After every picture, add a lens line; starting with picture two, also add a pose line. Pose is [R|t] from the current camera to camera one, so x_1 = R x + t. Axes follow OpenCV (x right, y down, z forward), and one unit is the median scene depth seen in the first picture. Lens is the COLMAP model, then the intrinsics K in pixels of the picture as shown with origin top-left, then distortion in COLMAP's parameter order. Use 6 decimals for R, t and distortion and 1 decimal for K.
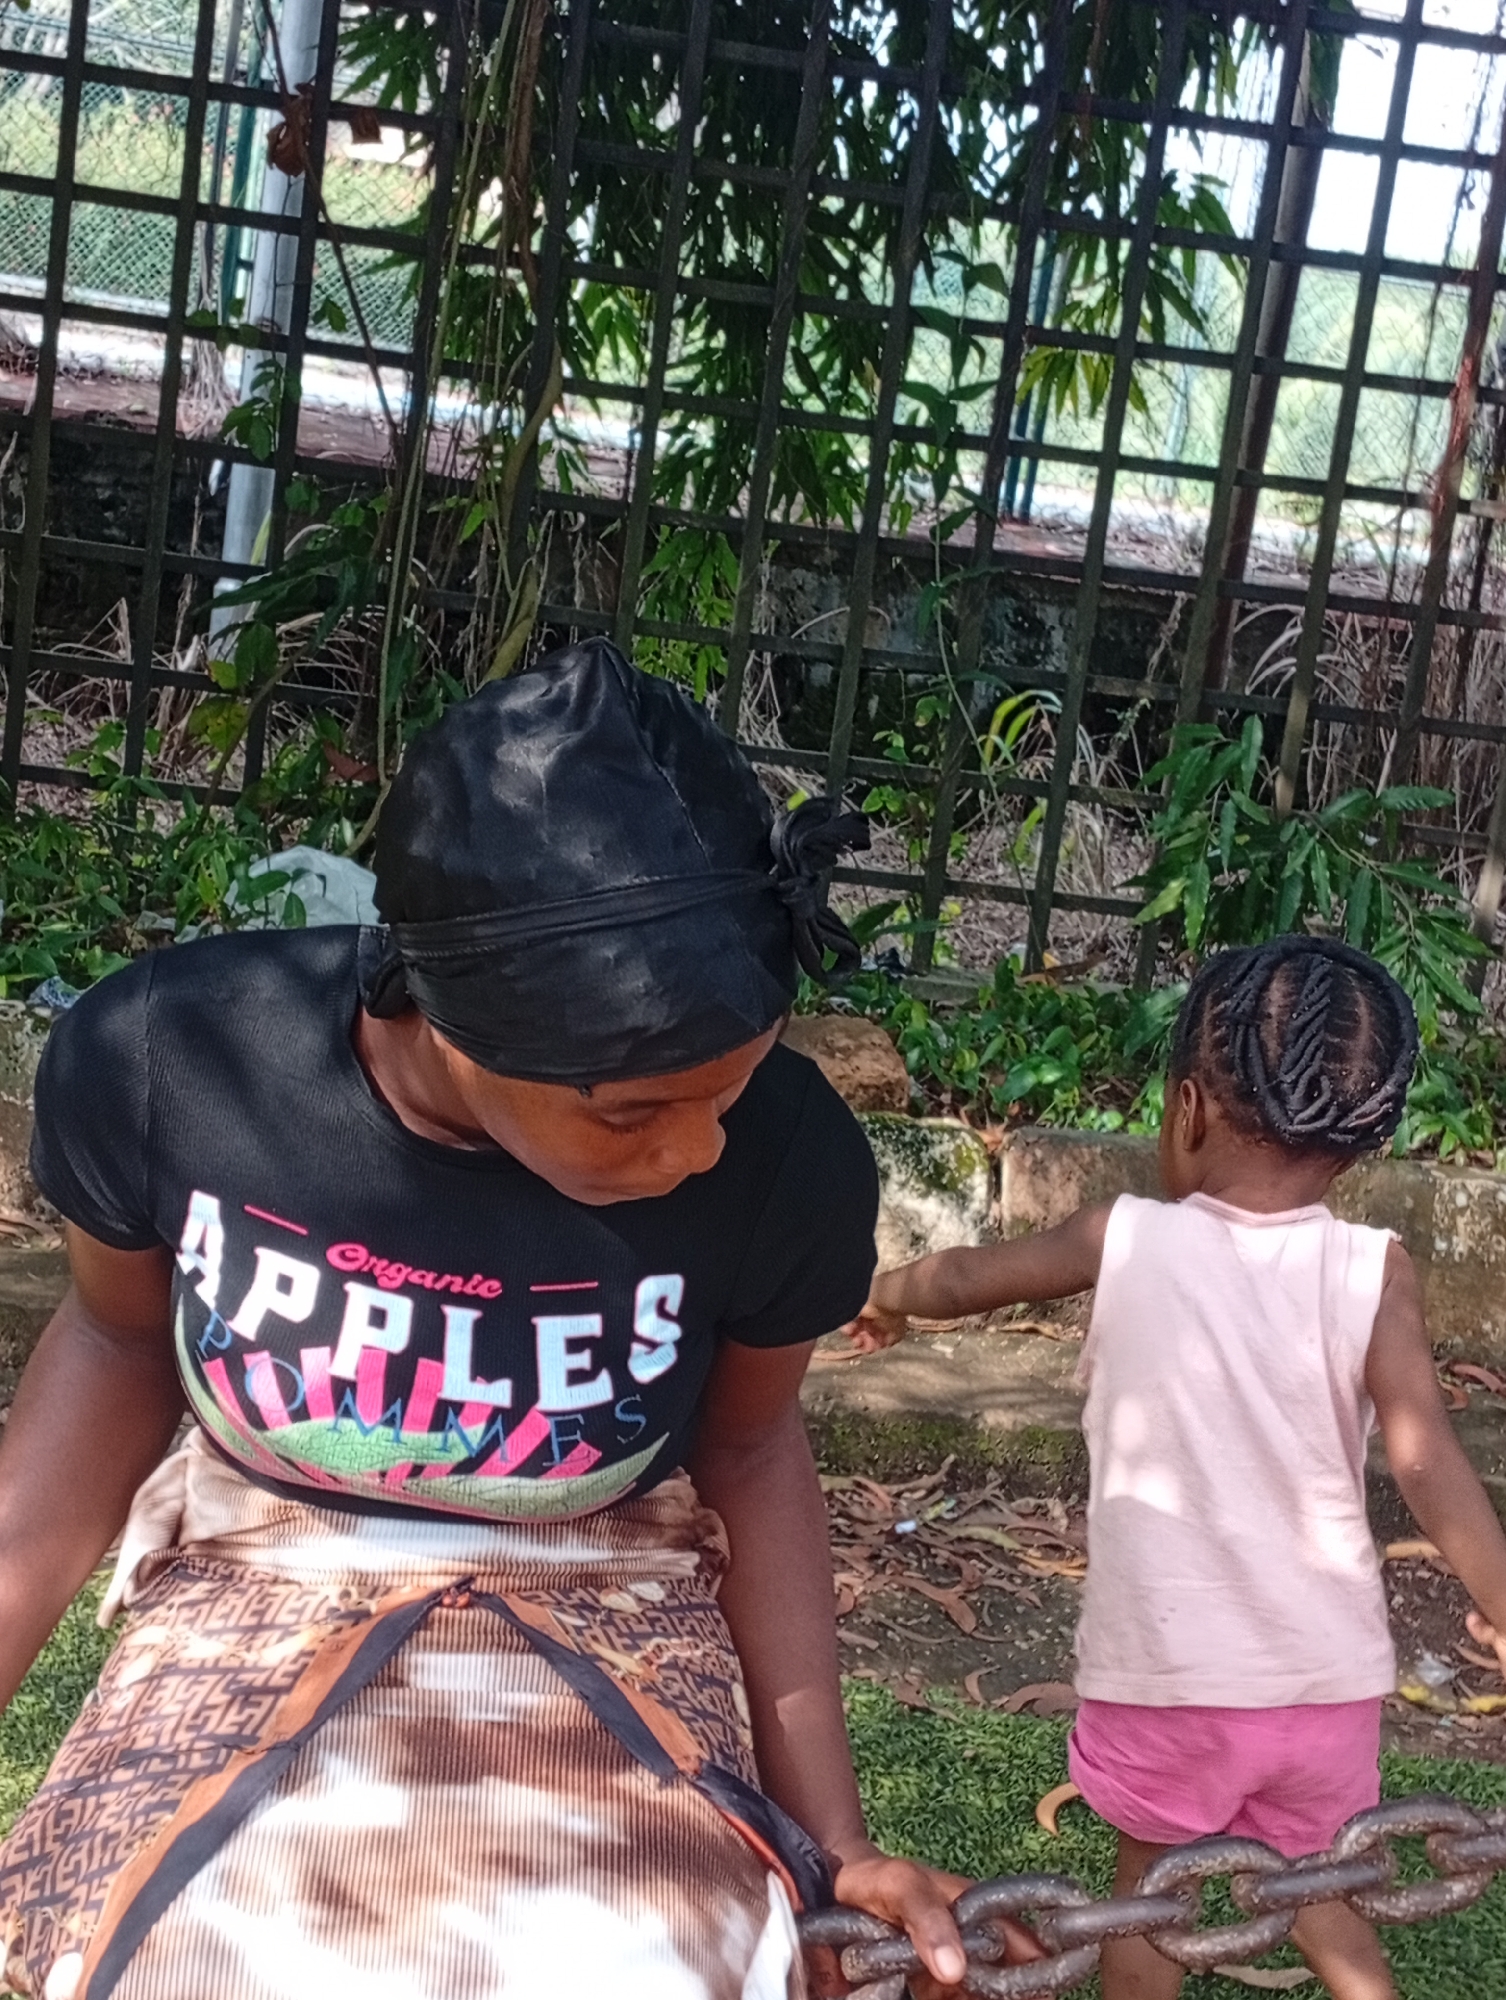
lens RADIAL K [[3205.9, 0, 753.0], [0, 3205.9, 1000.0], [0, 0, 1]] dist [0.144475, -0.044687]
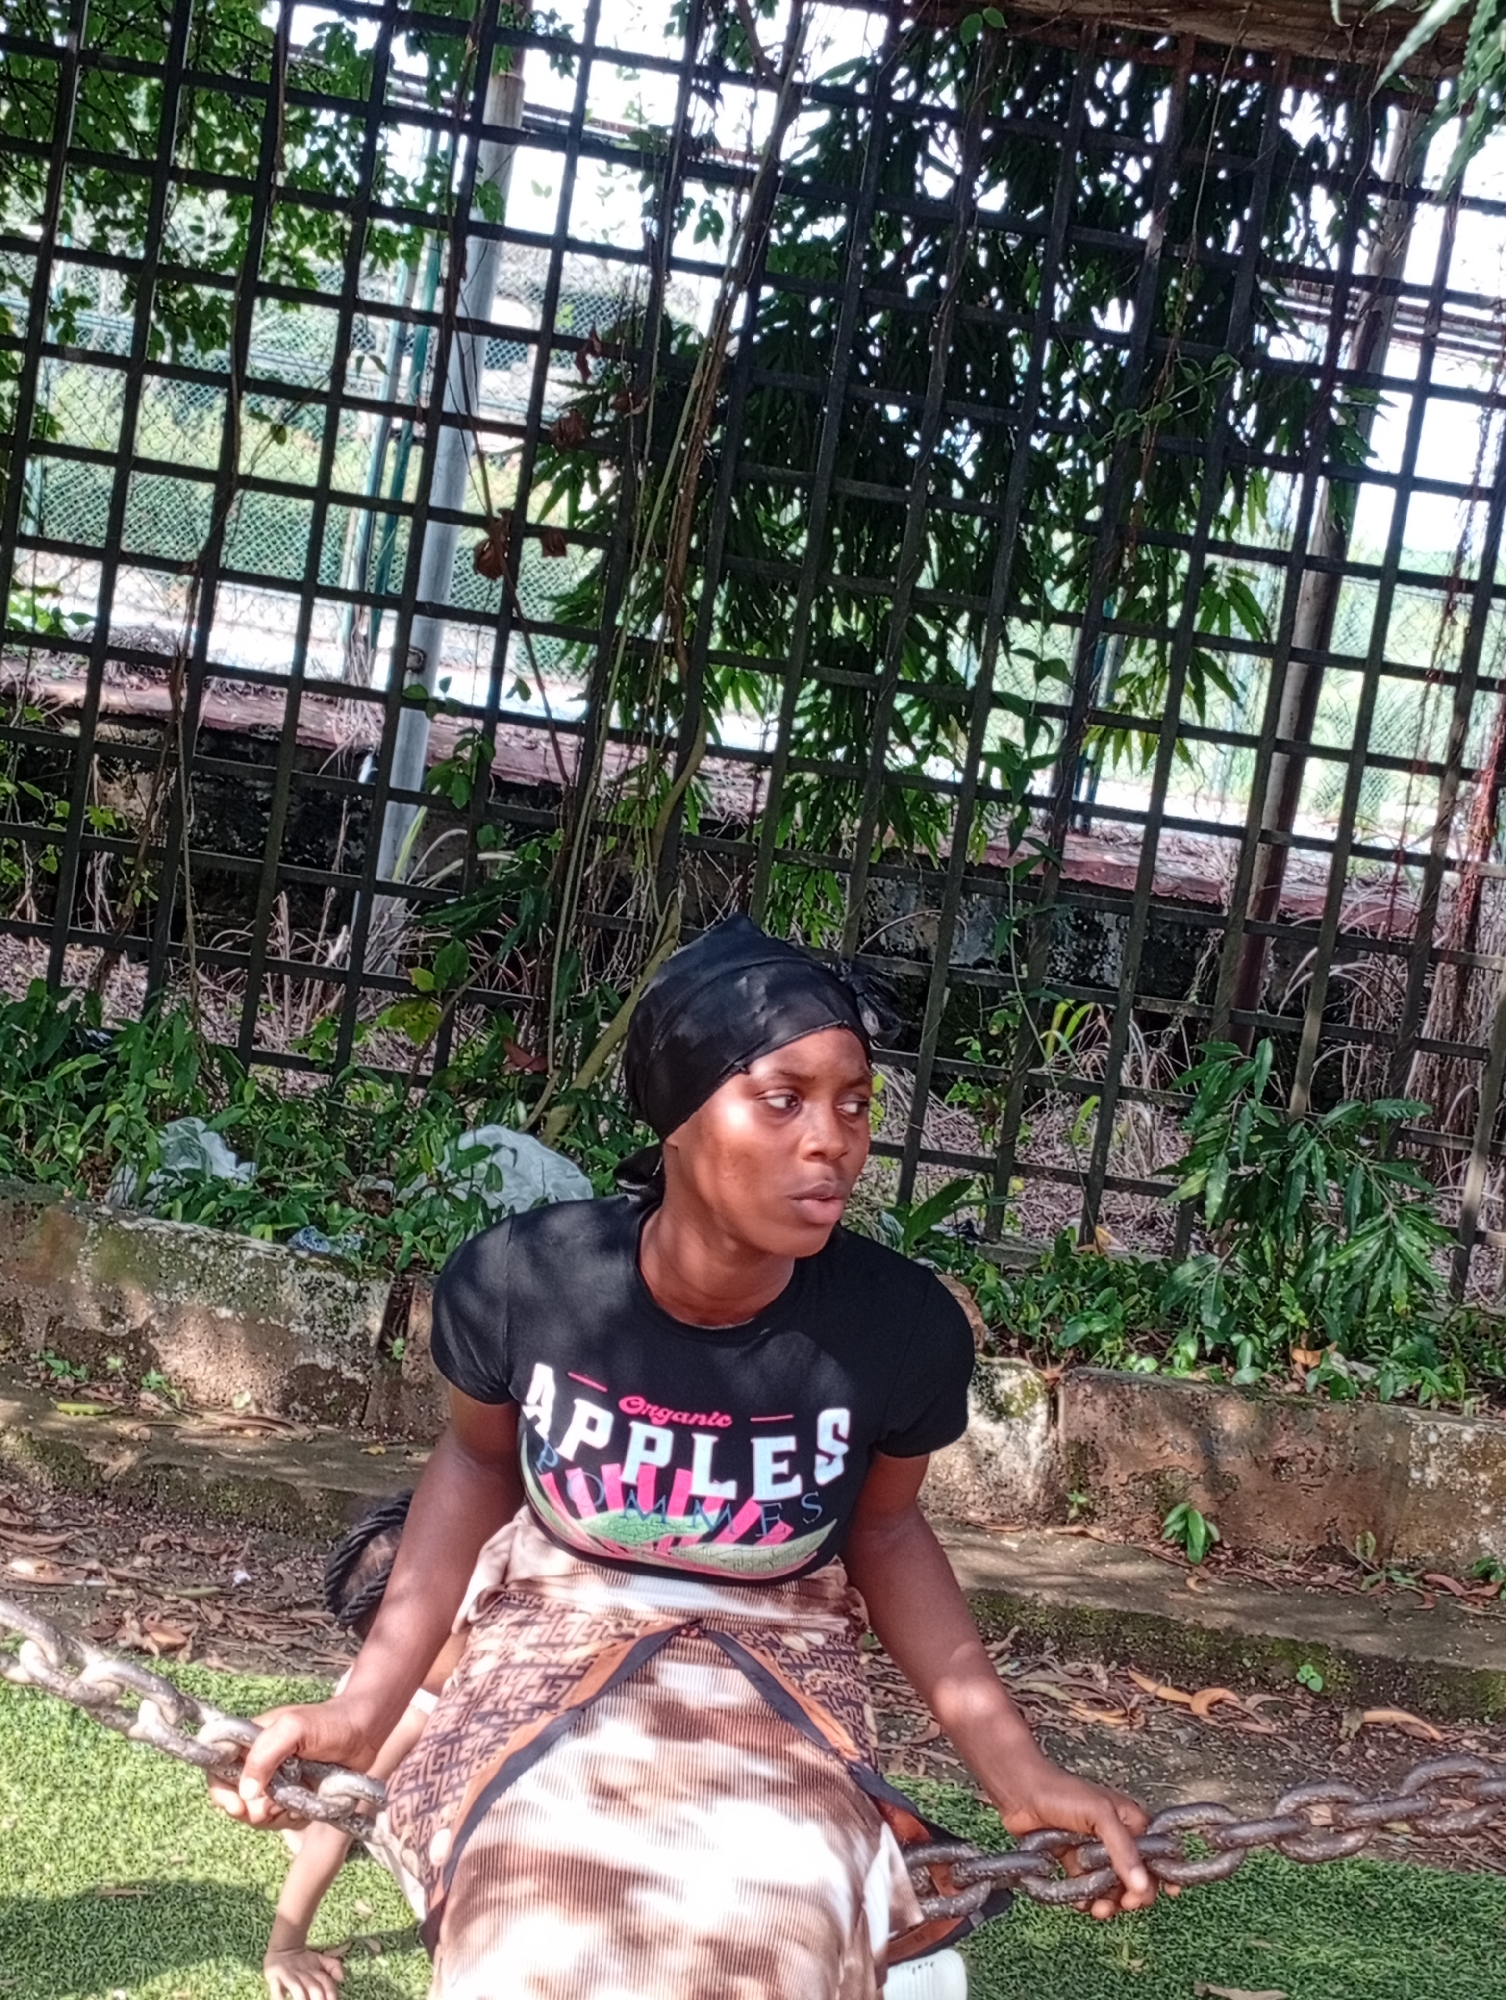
lens RADIAL K [[3113.9, 0, 708.2], [0, 3113.9, 901.8], [0, 0, 1]] dist [0.045983, -0.147349]
pose [[0.999006, 0.019950, -0.039853, -0.011984], [-0.024445, 0.992983, -0.115707, 0.003905], [0.037265, 0.116566, 0.992484, -0.210678]]
